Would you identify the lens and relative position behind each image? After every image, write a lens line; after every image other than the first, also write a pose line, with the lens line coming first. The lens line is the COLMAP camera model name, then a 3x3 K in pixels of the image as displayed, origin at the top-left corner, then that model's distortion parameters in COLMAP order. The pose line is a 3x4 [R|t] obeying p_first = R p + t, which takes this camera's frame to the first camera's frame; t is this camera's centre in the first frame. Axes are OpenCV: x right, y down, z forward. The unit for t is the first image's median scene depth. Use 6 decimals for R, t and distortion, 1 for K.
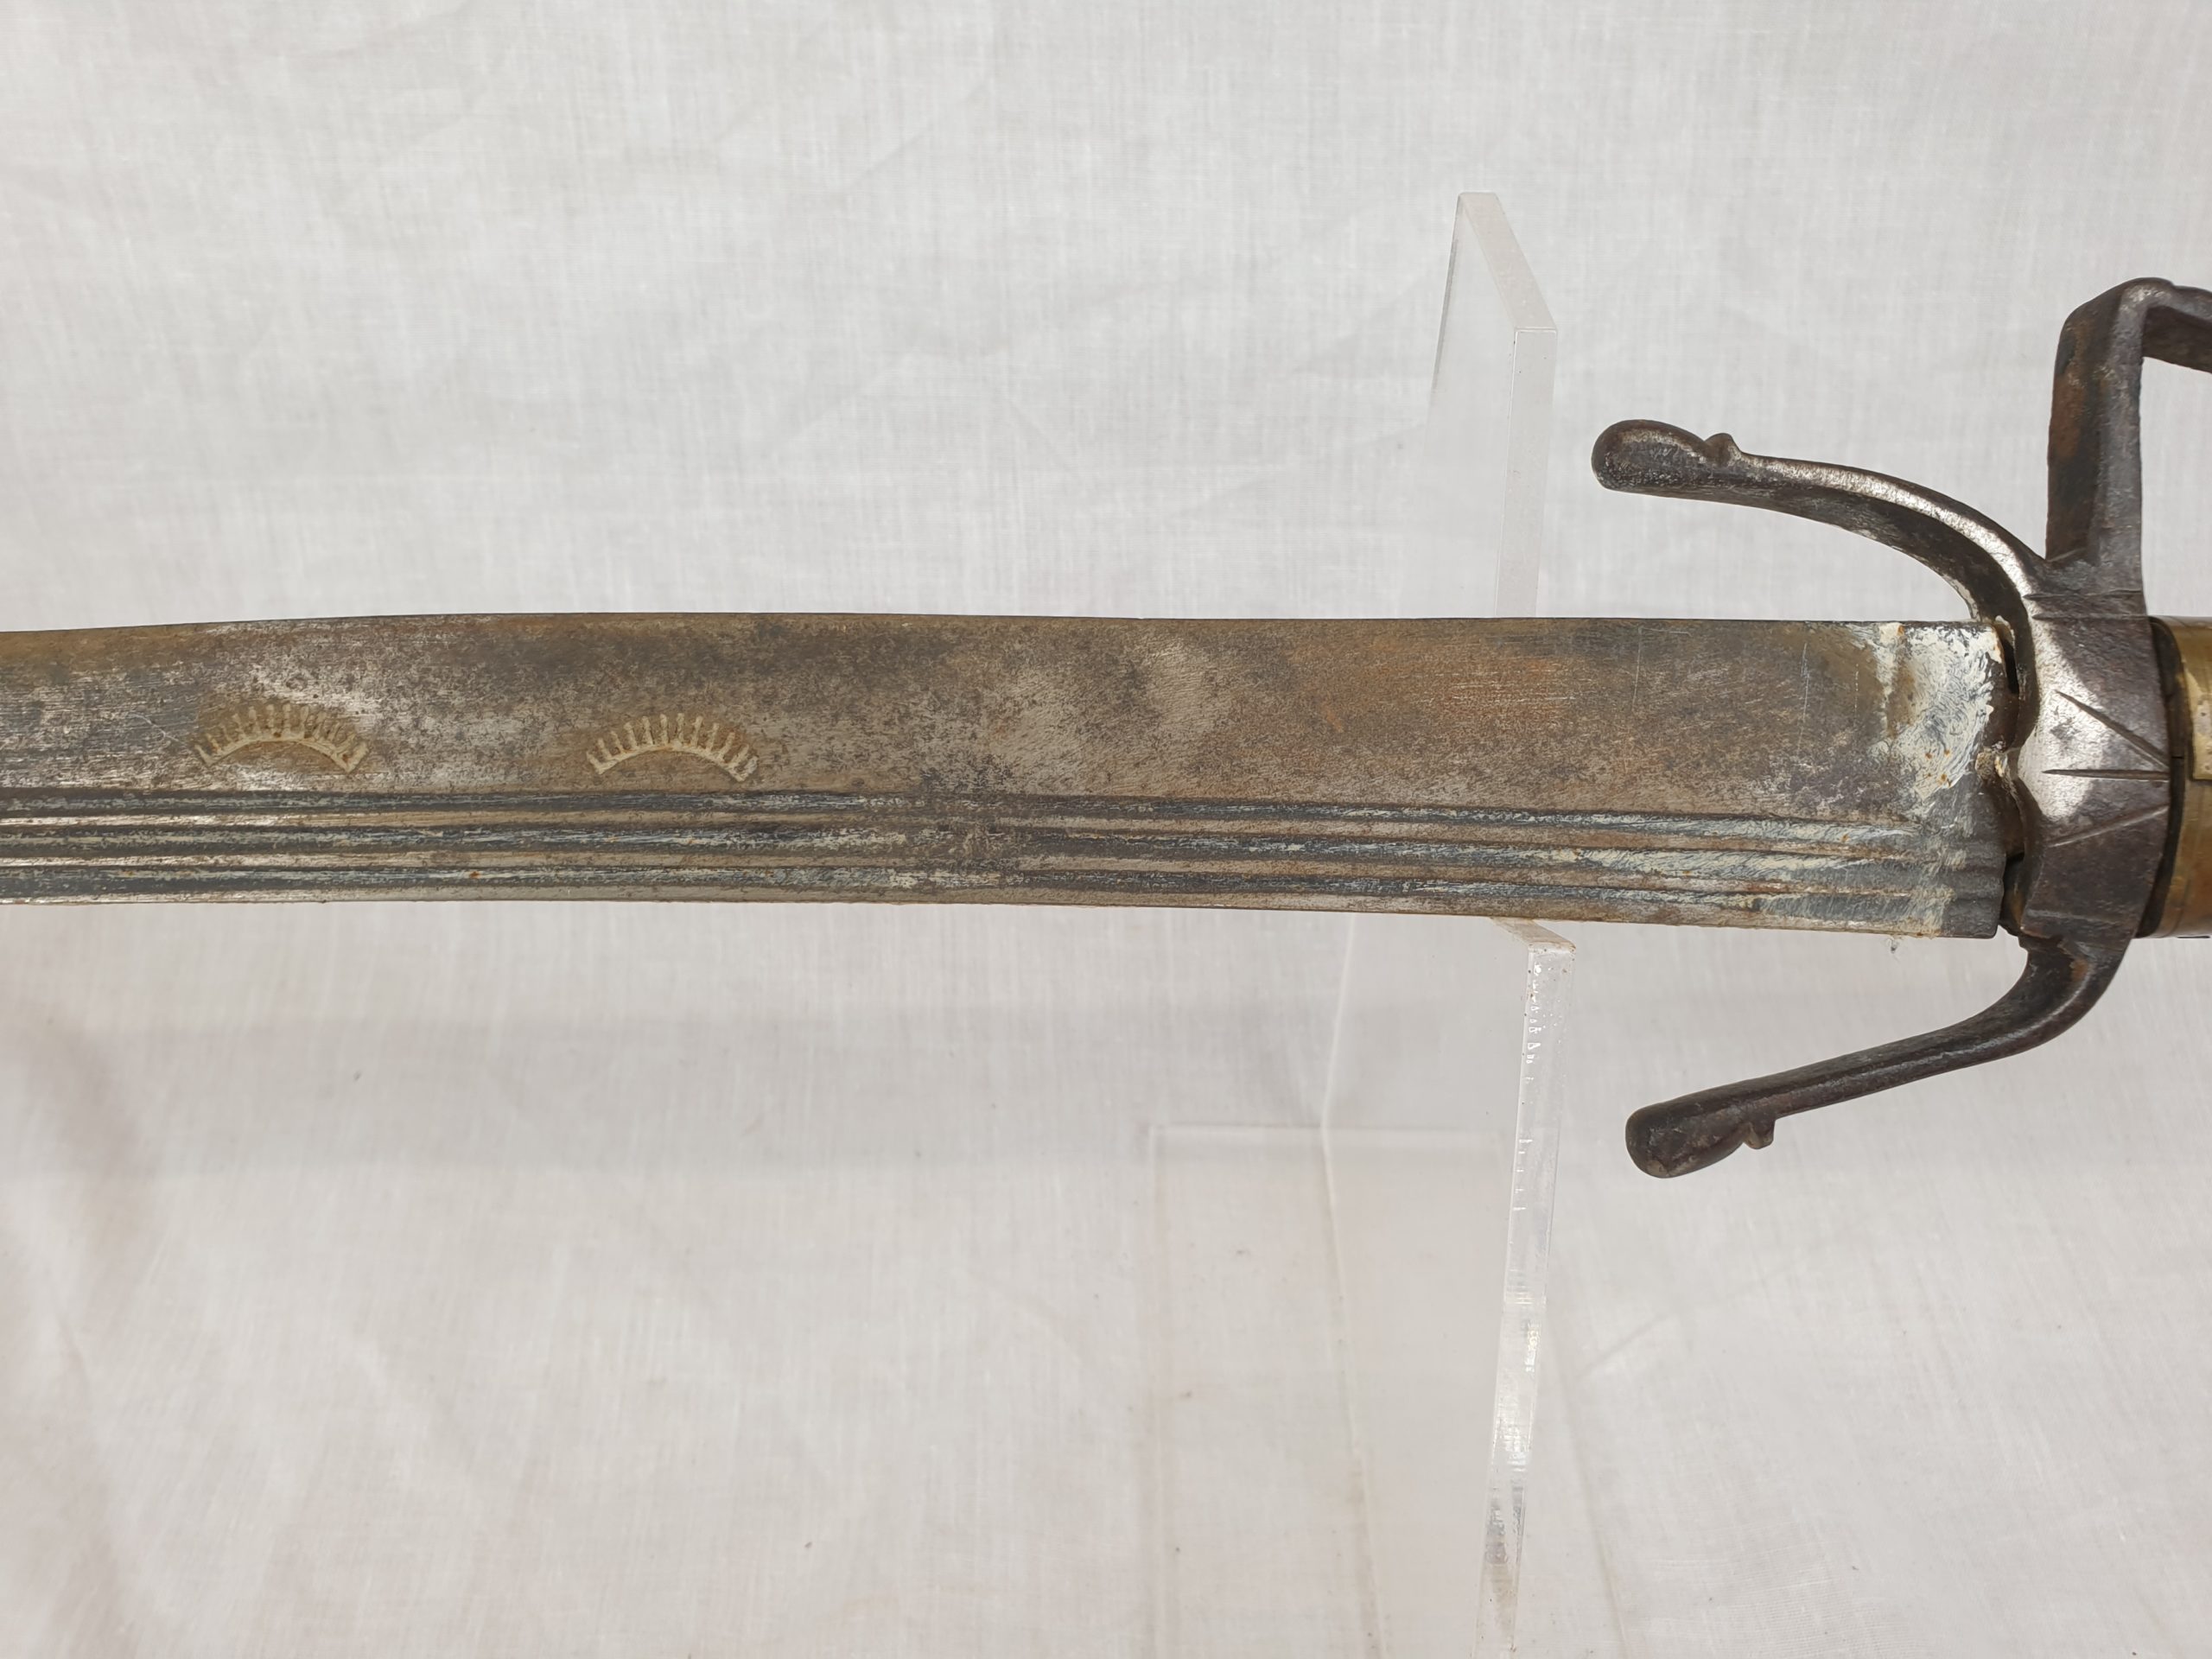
lens RADIAL K [[1624.3, 0, 1131.8], [0, 1624.3, 792.6], [0, 0, 1]] dist [-0.027678, 0.012614]
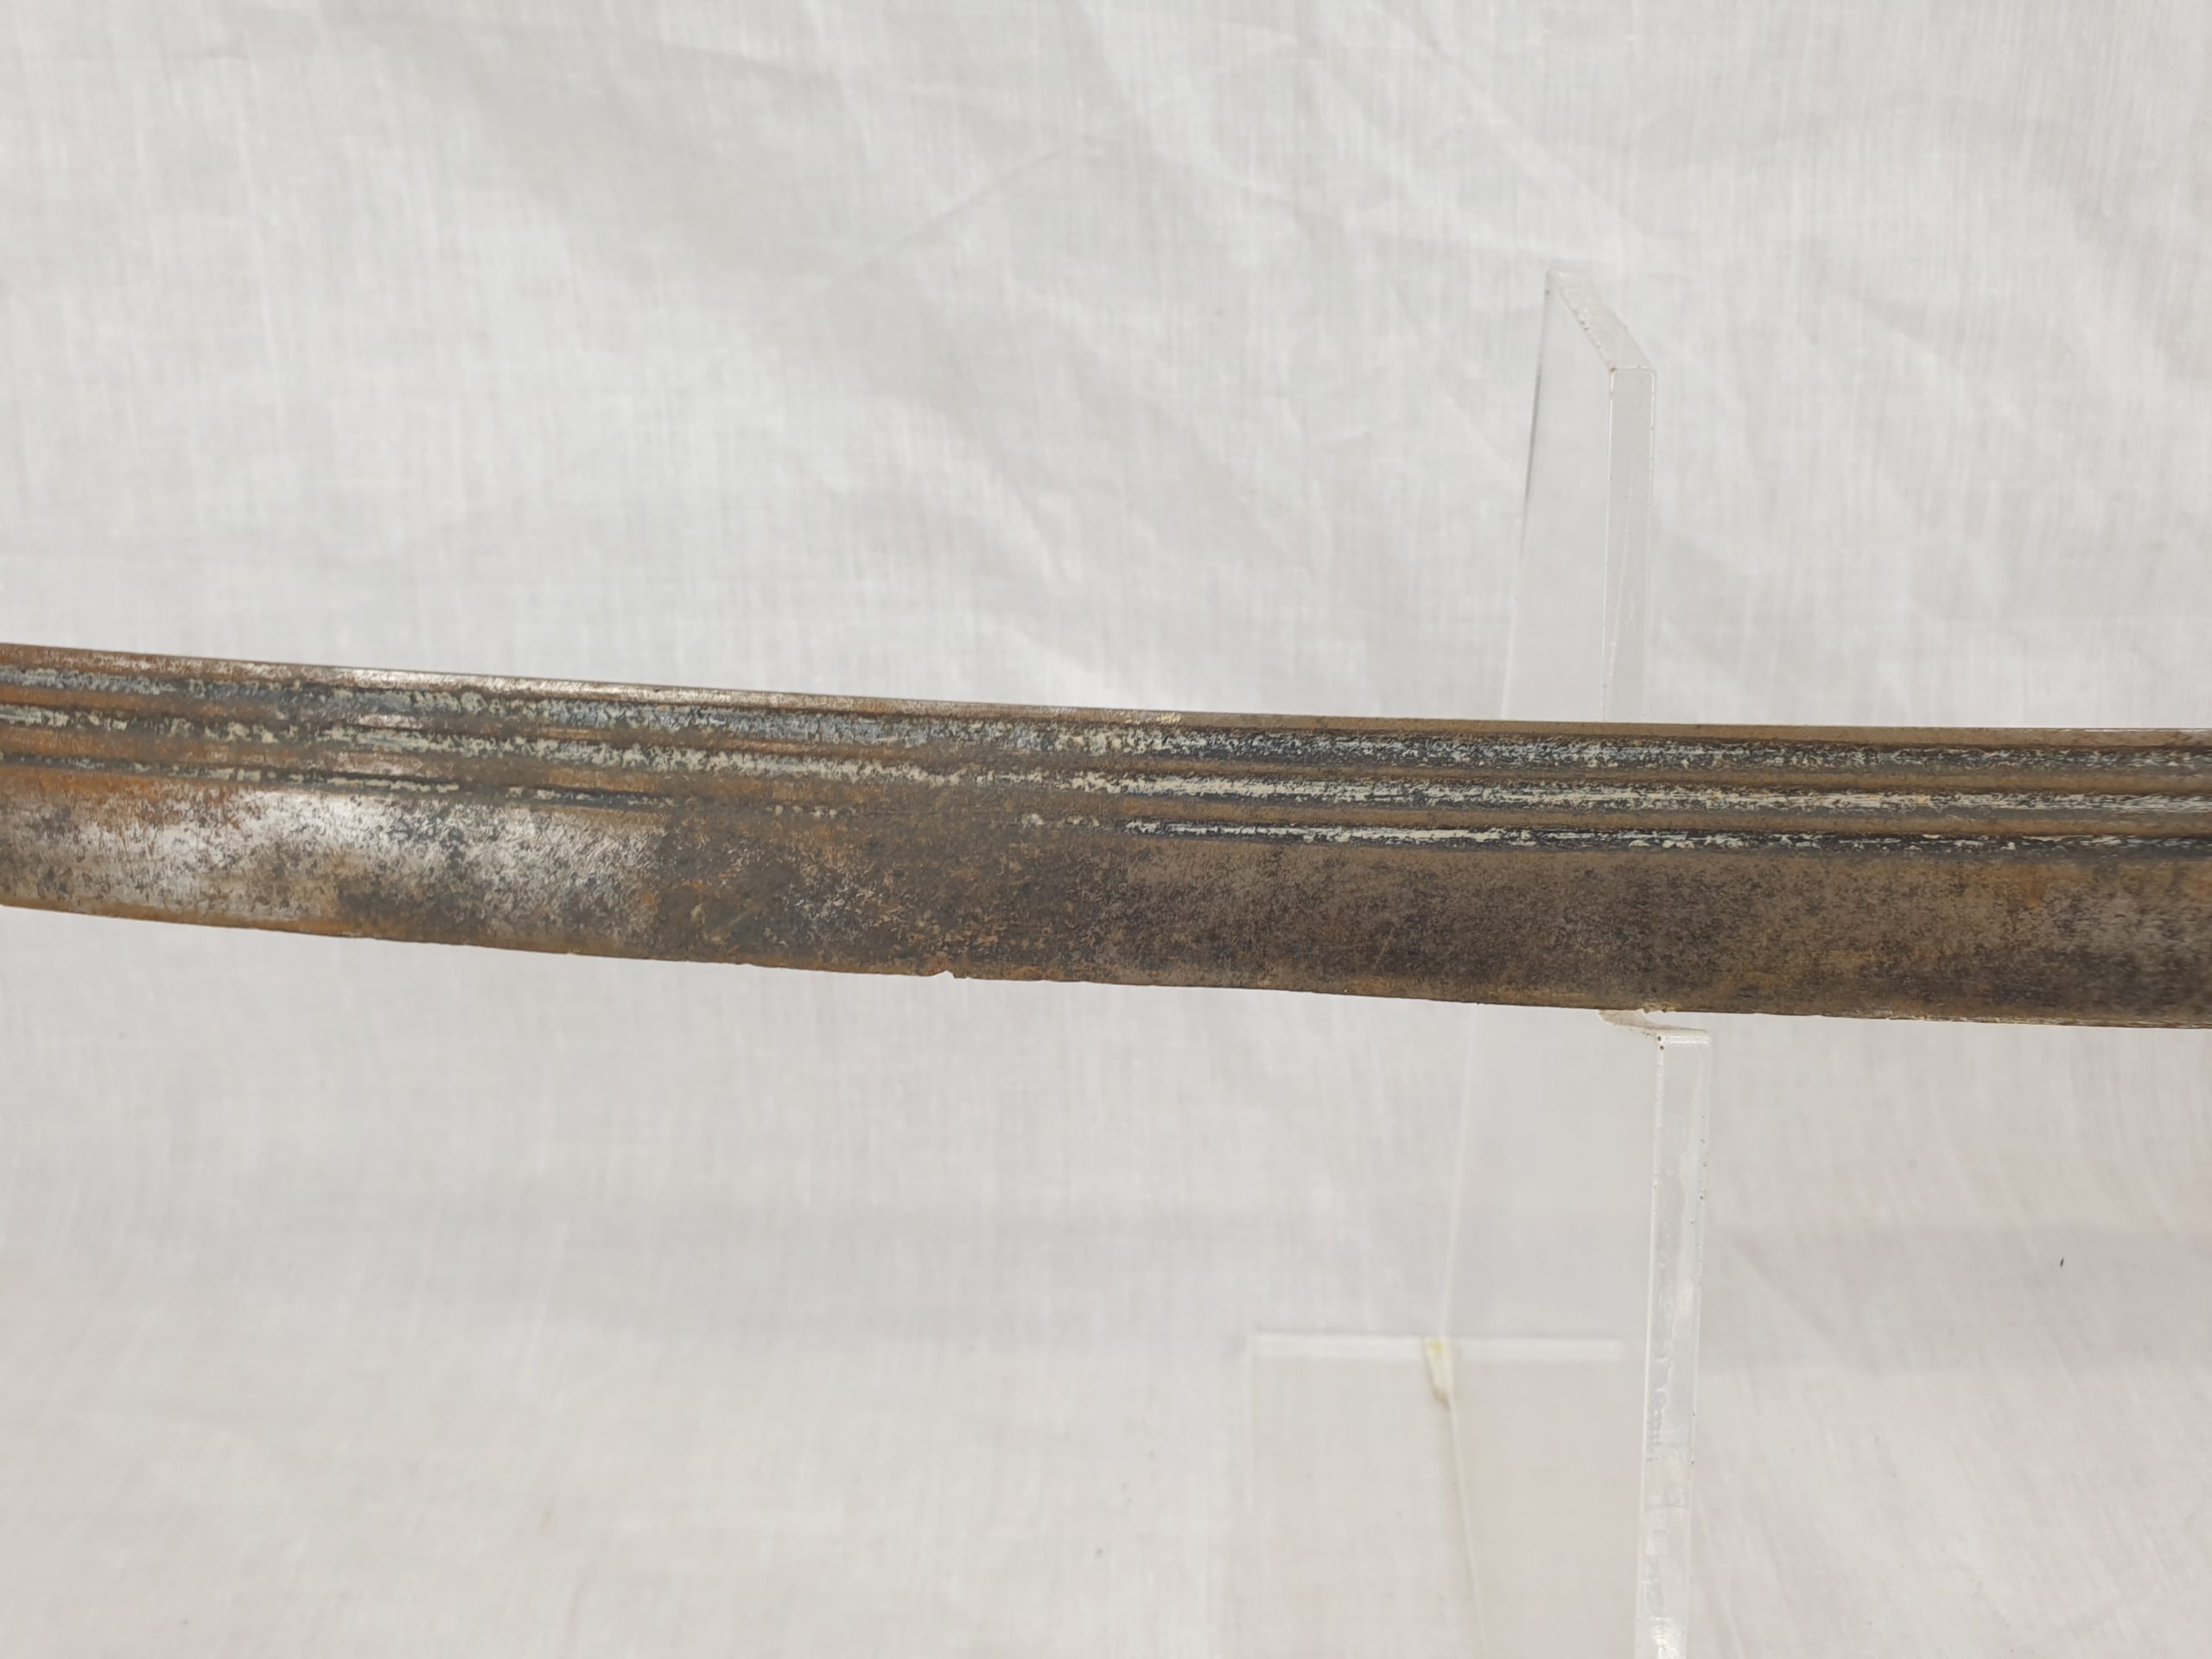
lens RADIAL K [[1624.3, 0, 1093.5], [0, 1624.3, 880.1], [0, 0, 1]] dist [-0.027678, 0.012614]
pose [[0.993920, -0.002928, -0.110063, -1.040506], [-0.011218, 0.991751, -0.127689, 0.092769], [0.109529, 0.128147, 0.985688, 0.014135]]
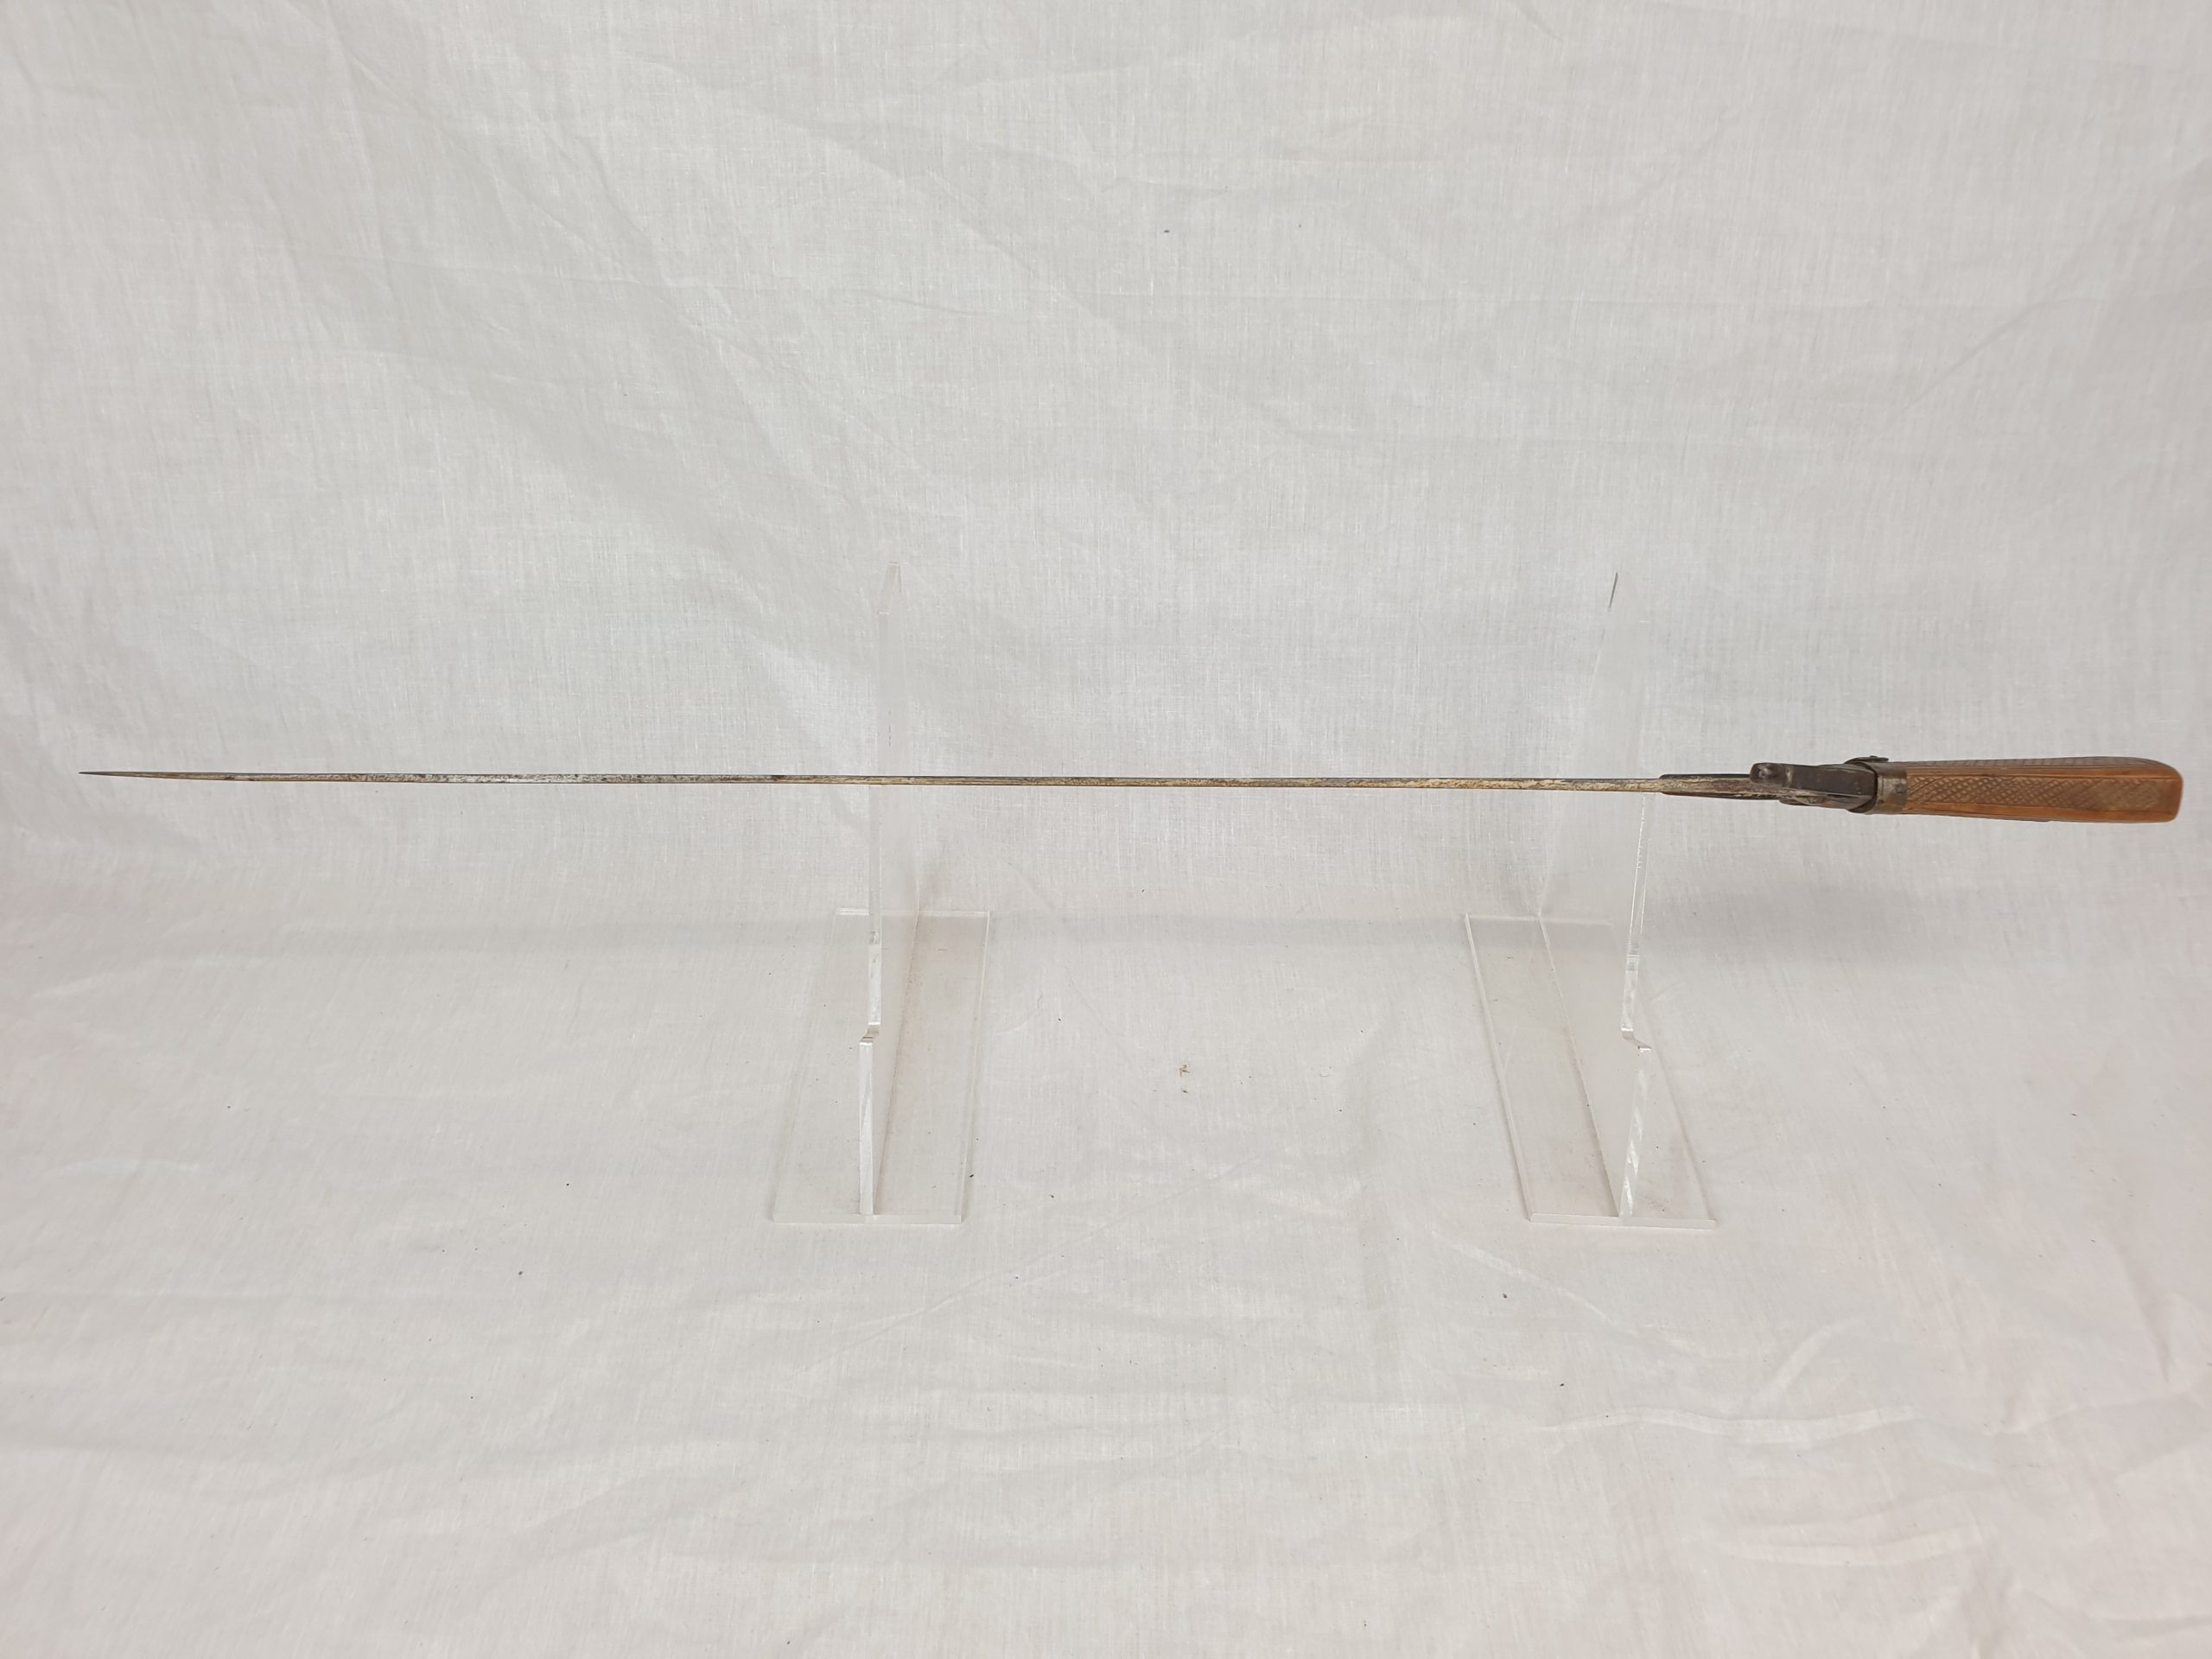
lens RADIAL K [[1624.3, 0, 1110.0], [0, 1624.3, 829.7], [0, 0, 1]] dist [-0.027678, 0.012614]
pose [[0.999476, 0.020812, -0.024795, -0.529017], [-0.021785, 0.998976, -0.039663, 0.209638], [0.023944, 0.040183, 0.998905, -1.638406]]
